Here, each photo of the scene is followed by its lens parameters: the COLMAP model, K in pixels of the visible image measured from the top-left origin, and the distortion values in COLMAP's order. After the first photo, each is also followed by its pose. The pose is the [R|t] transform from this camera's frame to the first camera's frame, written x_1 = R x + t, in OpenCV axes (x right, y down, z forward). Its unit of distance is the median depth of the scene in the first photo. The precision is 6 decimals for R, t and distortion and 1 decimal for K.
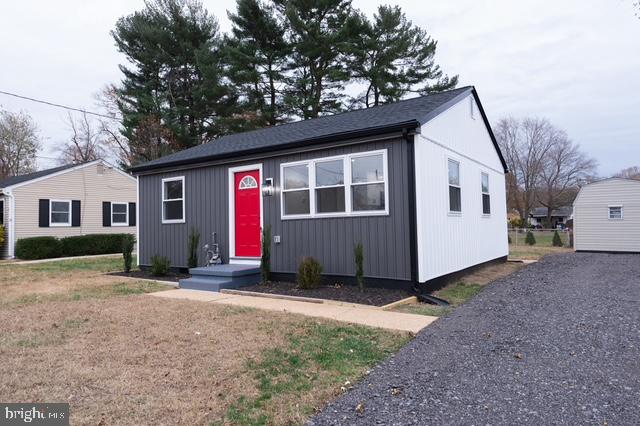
lens RADIAL K [[417.4, 0, 320.0], [0, 417.4, 213.0], [0, 0, 1]] dist [0.041665, 0.000113]
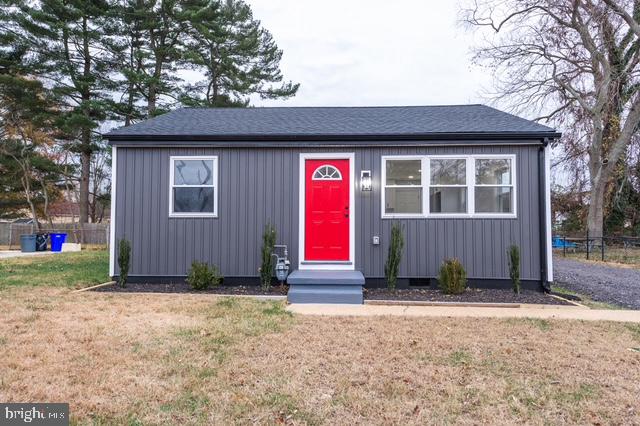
lens RADIAL K [[426.3, 0, 320.0], [0, 426.3, 213.0], [0, 0, 1]] dist [0.032892, -0.000803]
pose [[0.855990, 0.042707, 0.515225, -0.656445], [-0.039438, 0.999072, -0.017292, 0.024754], [-0.515486, -0.005518, 0.856880, 0.280789]]
